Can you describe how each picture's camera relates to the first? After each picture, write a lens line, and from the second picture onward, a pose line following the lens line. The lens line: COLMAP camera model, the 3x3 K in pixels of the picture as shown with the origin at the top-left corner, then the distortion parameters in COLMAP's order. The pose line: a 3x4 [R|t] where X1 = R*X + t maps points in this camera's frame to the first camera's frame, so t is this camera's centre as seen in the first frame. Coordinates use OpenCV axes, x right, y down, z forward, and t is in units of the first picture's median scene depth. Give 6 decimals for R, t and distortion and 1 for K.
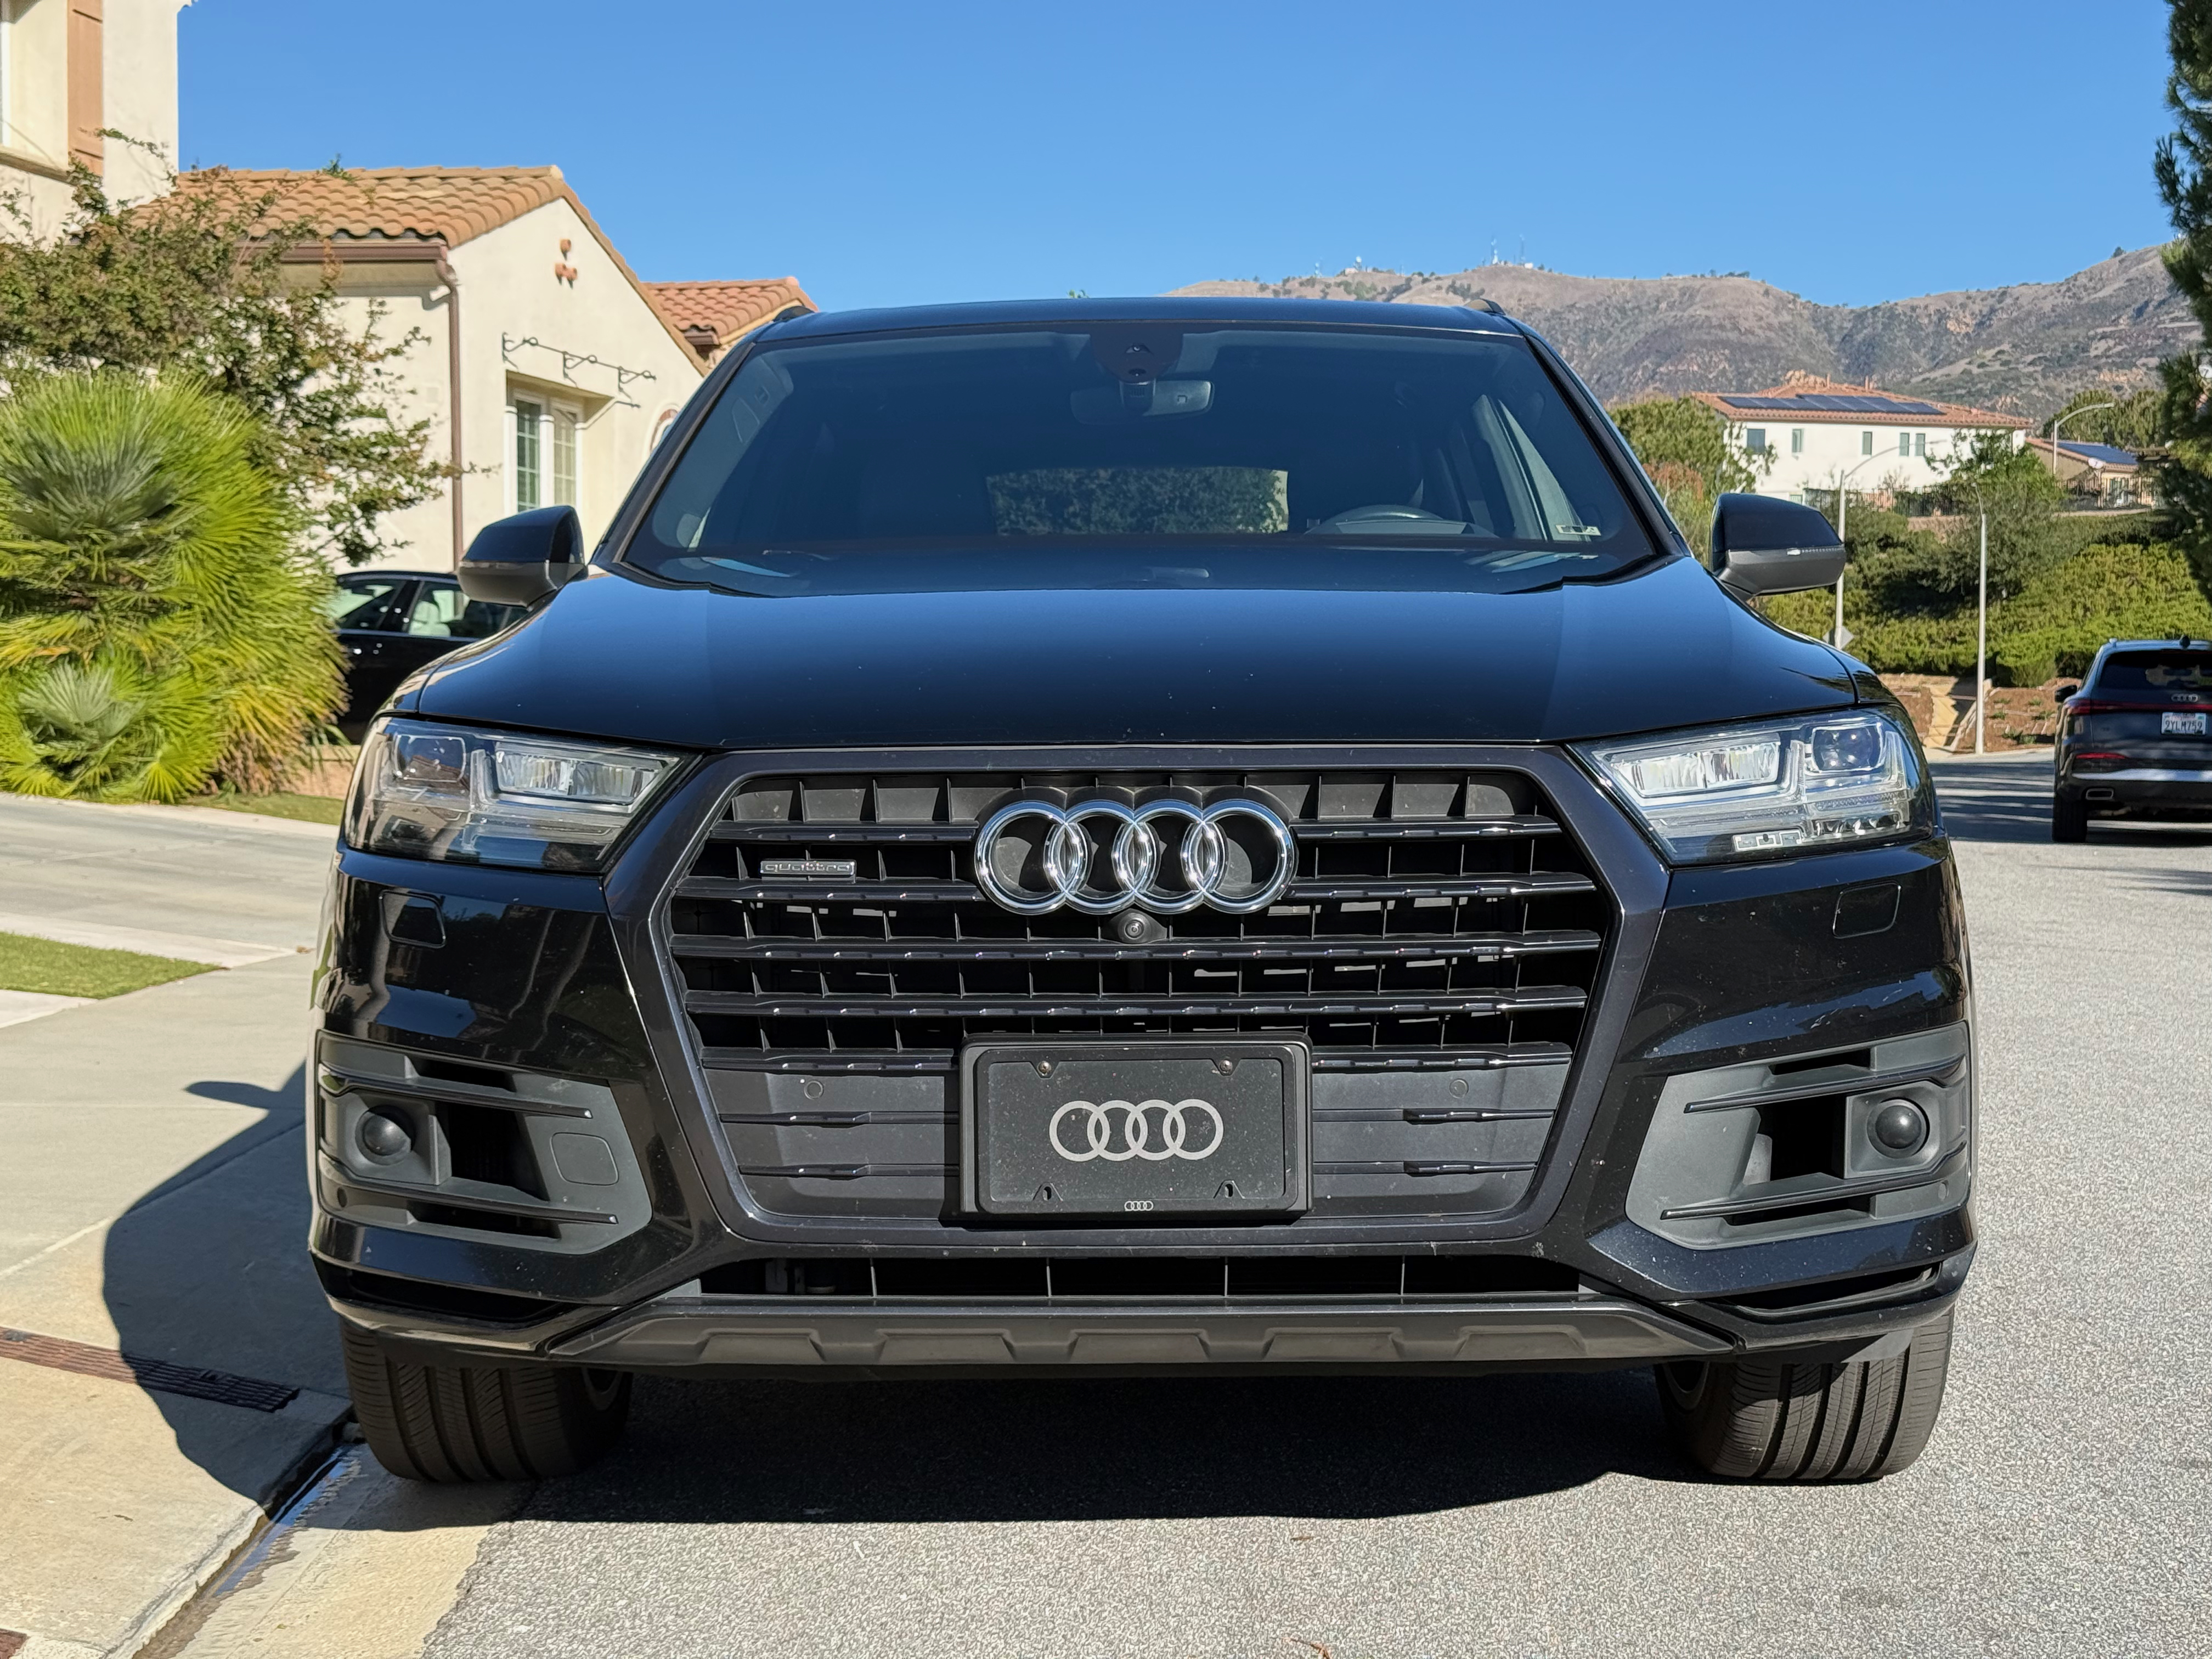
lens RADIAL K [[3099.5, 0, 1106.0], [0, 3099.5, 829.5], [0, 0, 1]] dist [0.215228, -0.410154]
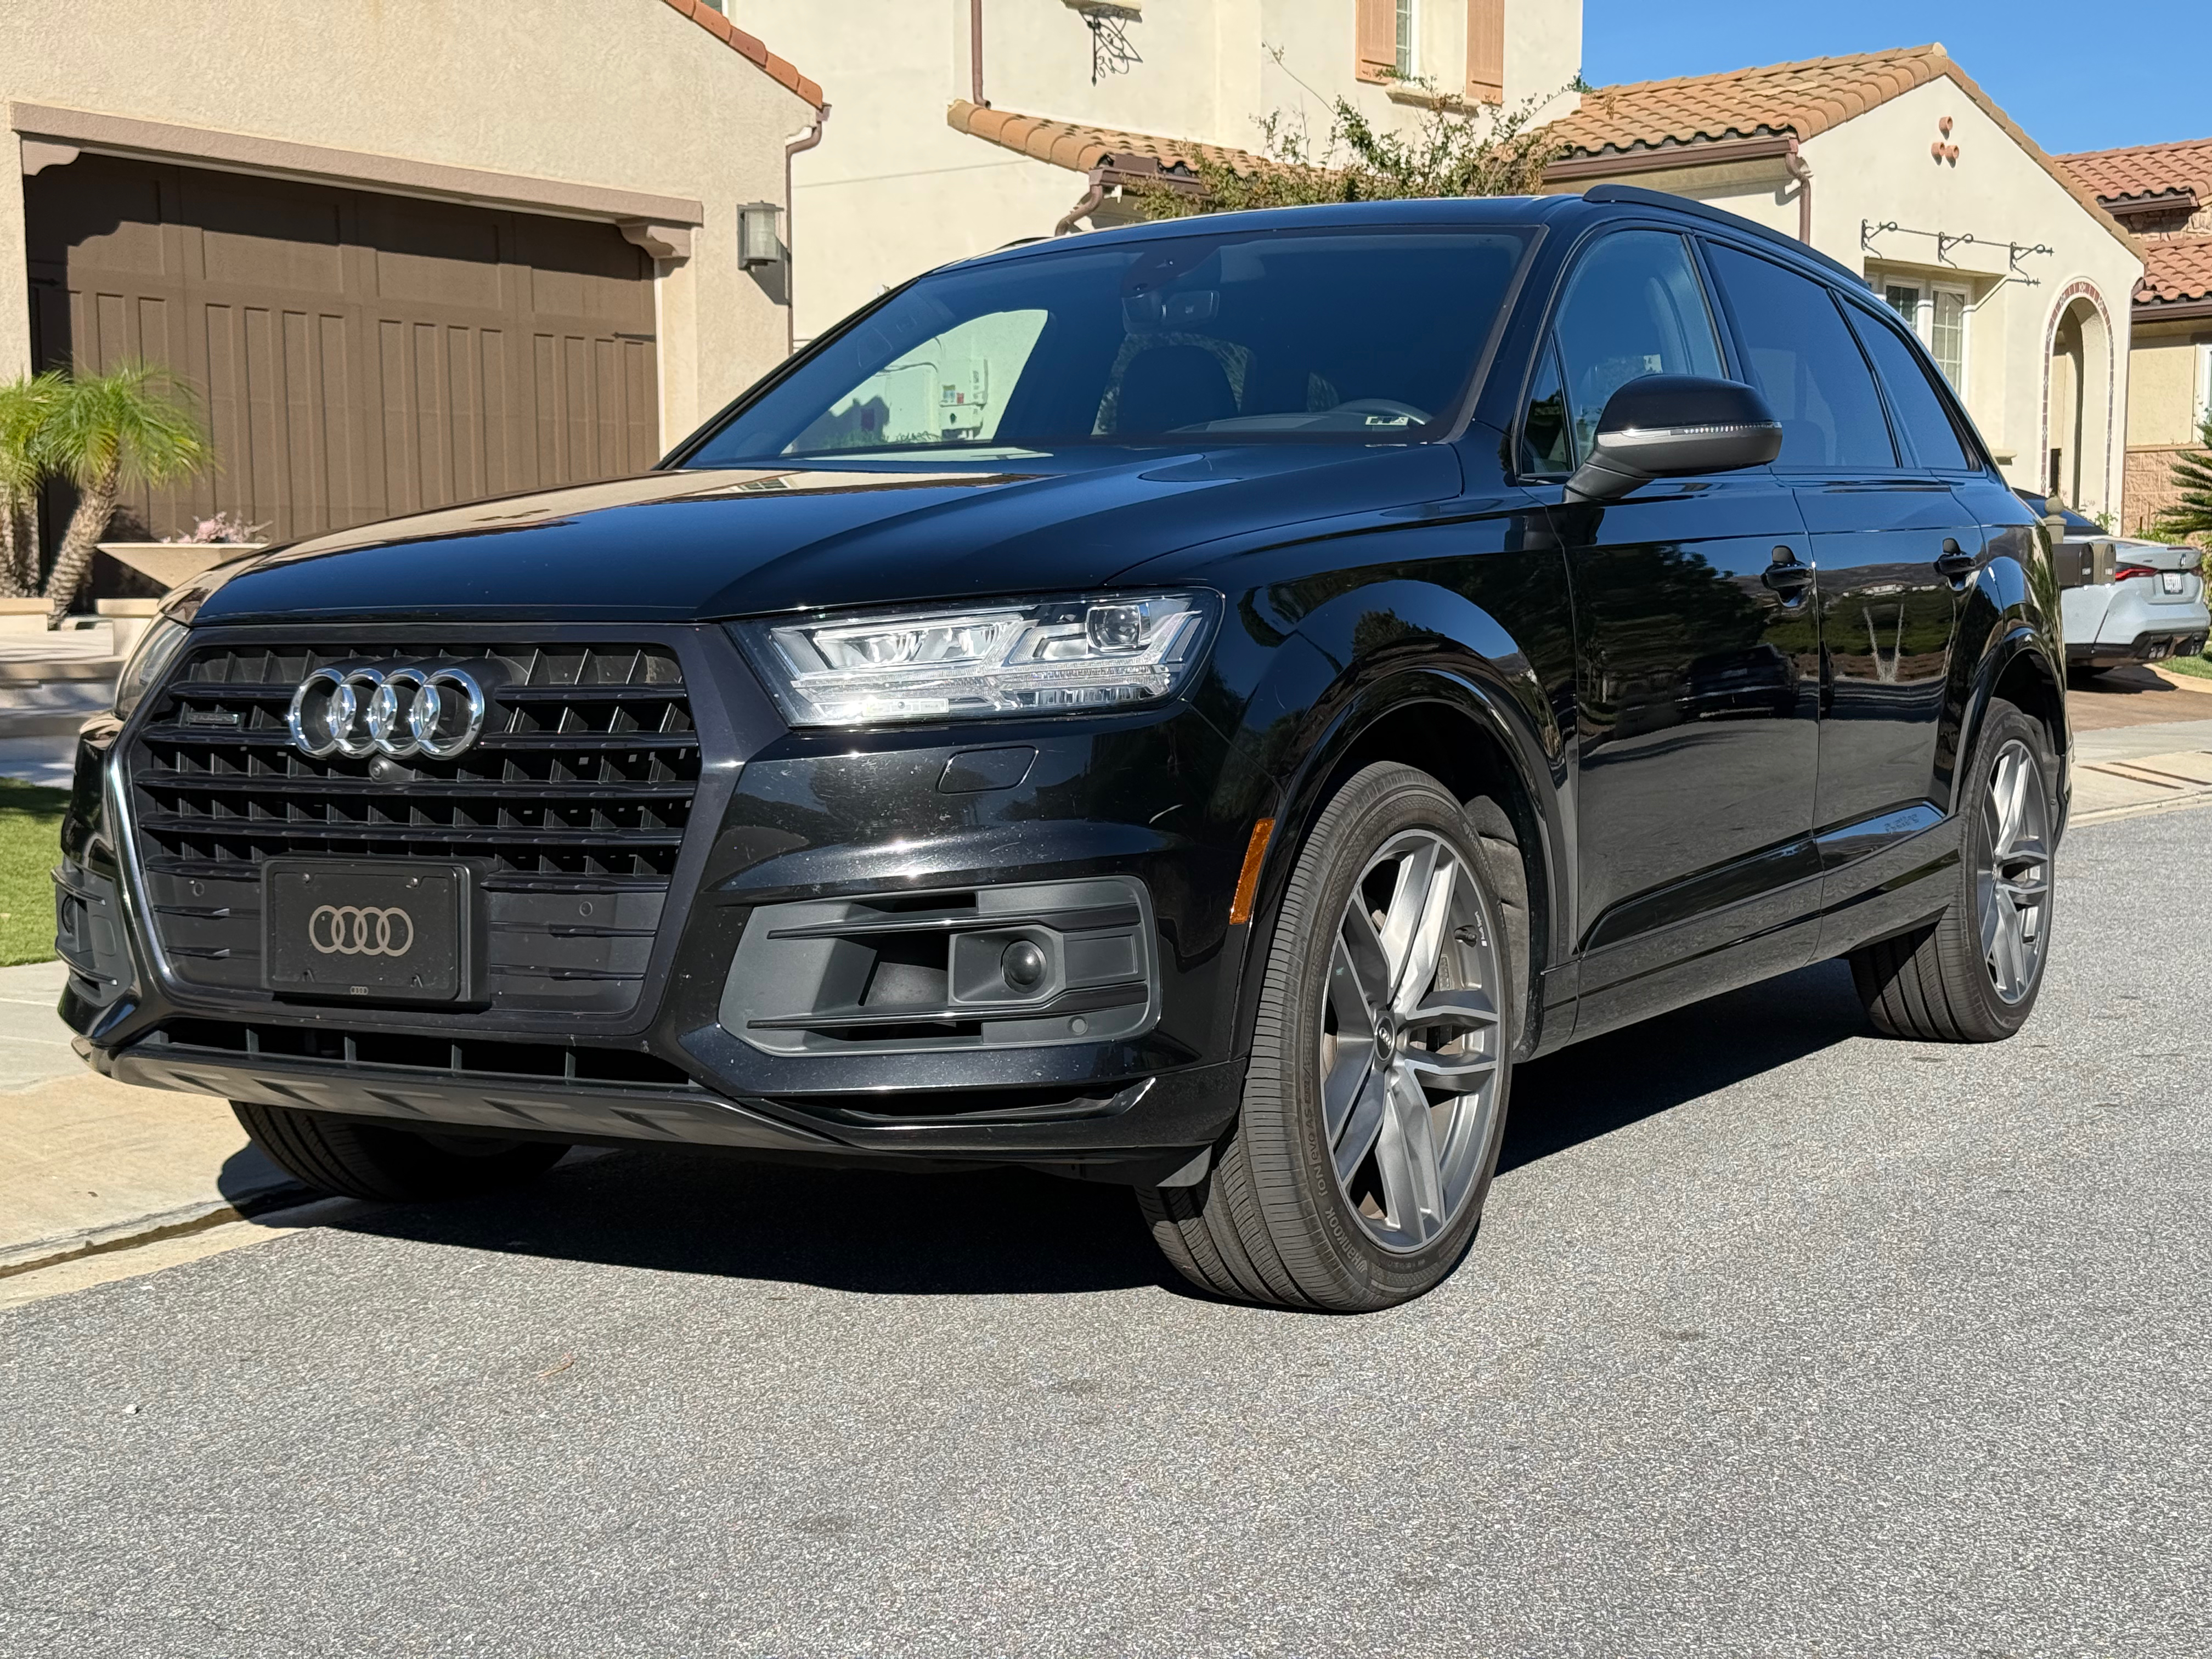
lens RADIAL K [[3099.5, 0, 1106.0], [0, 3099.5, 829.5], [0, 0, 1]] dist [0.215228, -0.410154]
pose [[0.866586, 0.031832, -0.498011, 0.868200], [-0.014745, 0.999161, 0.038207, 0.003657], [0.498809, -0.025767, 0.866329, 0.058148]]
